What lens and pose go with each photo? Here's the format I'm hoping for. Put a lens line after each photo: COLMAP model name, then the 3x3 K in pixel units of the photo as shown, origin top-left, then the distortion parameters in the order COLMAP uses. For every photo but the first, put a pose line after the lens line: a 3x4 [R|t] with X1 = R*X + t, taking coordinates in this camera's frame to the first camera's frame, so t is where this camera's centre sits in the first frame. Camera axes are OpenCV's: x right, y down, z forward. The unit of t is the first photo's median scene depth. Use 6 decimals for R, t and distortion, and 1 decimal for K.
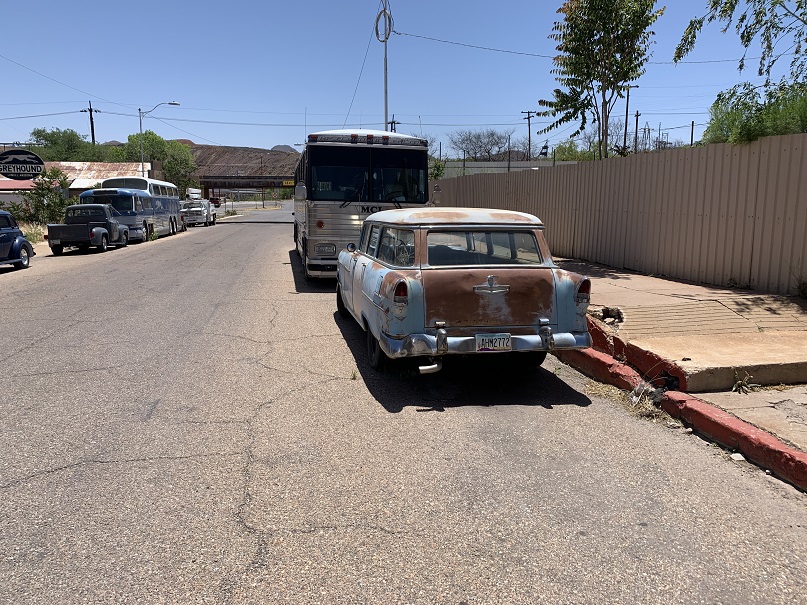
lens RADIAL K [[601.4, 0, 392.7], [0, 601.4, 302.2], [0, 0, 1]] dist [0.002252, -0.013734]
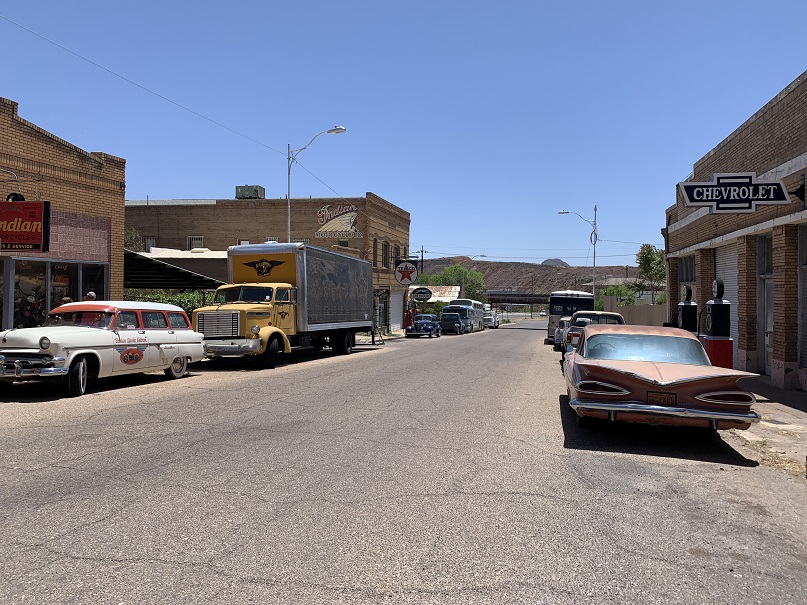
lens RADIAL K [[601.4, 0, 392.7], [0, 601.4, 302.2], [0, 0, 1]] dist [0.002252, -0.013734]
pose [[0.906445, 0.017974, -0.421942, 0.084112], [-0.094409, 0.982434, -0.160965, 0.066099], [0.411637, 0.185741, 0.892219, -0.407737]]
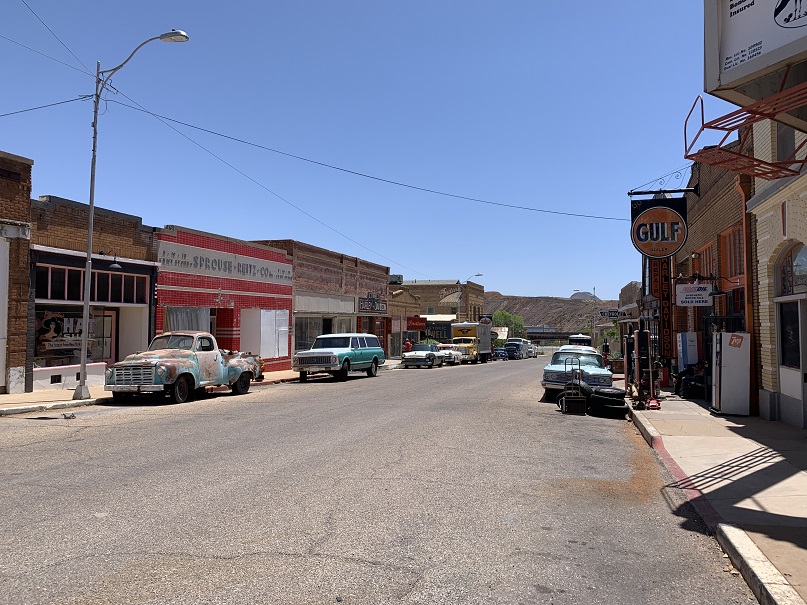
lens RADIAL K [[601.4, 0, 392.7], [0, 601.4, 302.2], [0, 0, 1]] dist [0.002252, -0.013734]
pose [[0.885942, -0.015416, -0.463540, 0.212537], [-0.094353, 0.972556, -0.212677, 0.162728], [0.454097, 0.232156, 0.860174, -0.988640]]
